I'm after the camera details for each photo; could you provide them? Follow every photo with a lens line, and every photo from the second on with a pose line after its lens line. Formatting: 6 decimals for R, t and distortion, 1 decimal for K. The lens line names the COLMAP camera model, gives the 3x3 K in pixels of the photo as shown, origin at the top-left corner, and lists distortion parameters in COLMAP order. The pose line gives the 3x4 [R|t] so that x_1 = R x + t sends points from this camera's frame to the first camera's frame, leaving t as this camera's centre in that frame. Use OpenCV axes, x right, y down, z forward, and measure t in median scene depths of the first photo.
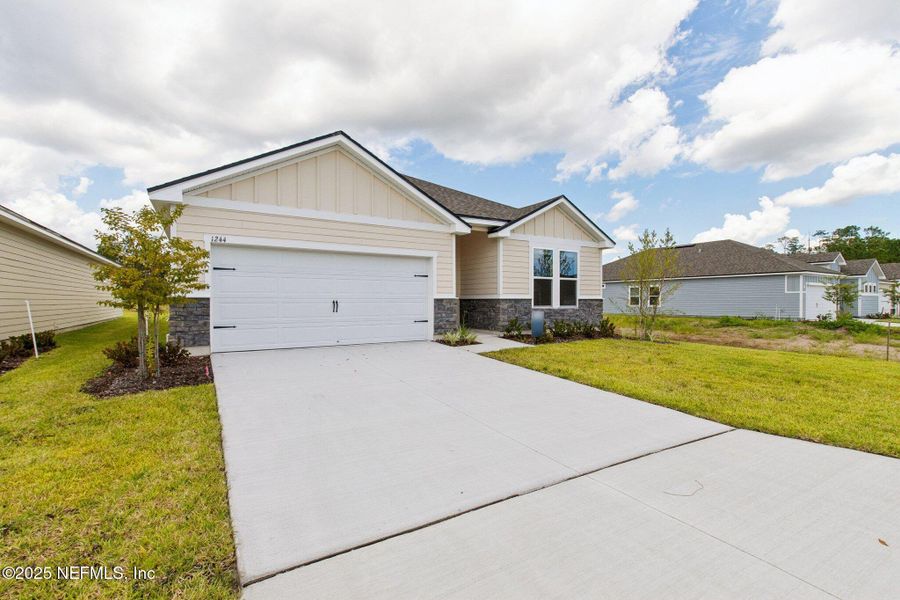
lens RADIAL K [[362.1, 0, 414.5], [0, 362.1, 300.4], [0, 0, 1]] dist [-0.001934, -0.000069]
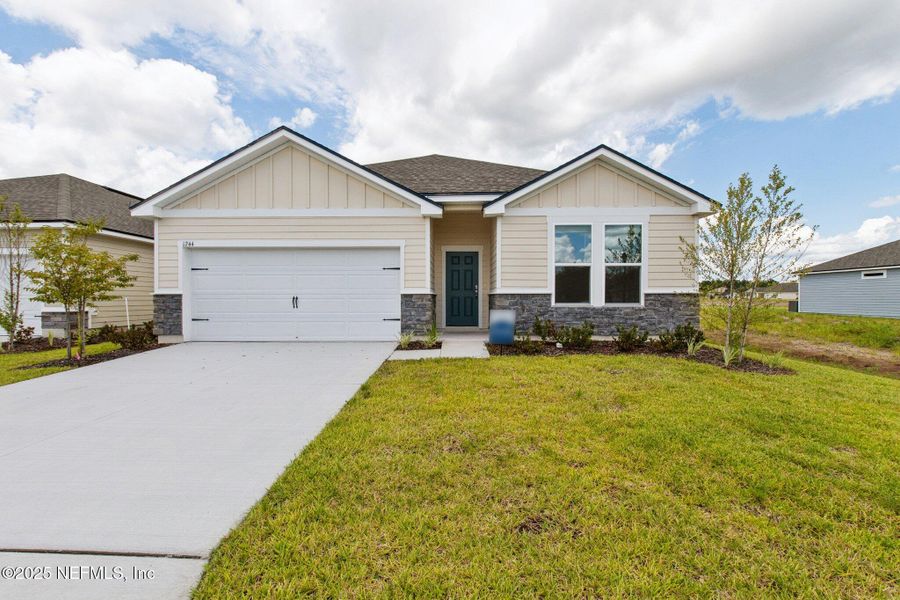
lens RADIAL K [[357.4, 0, 450.0], [0, 357.4, 300.0], [0, 0, 1]] dist [-0.000262, -0.000137]
pose [[0.879562, 0.001809, -0.475780, 0.523978], [0.002413, 0.999963, 0.008262, 0.002485], [0.475777, -0.008415, 0.879525, 0.275065]]
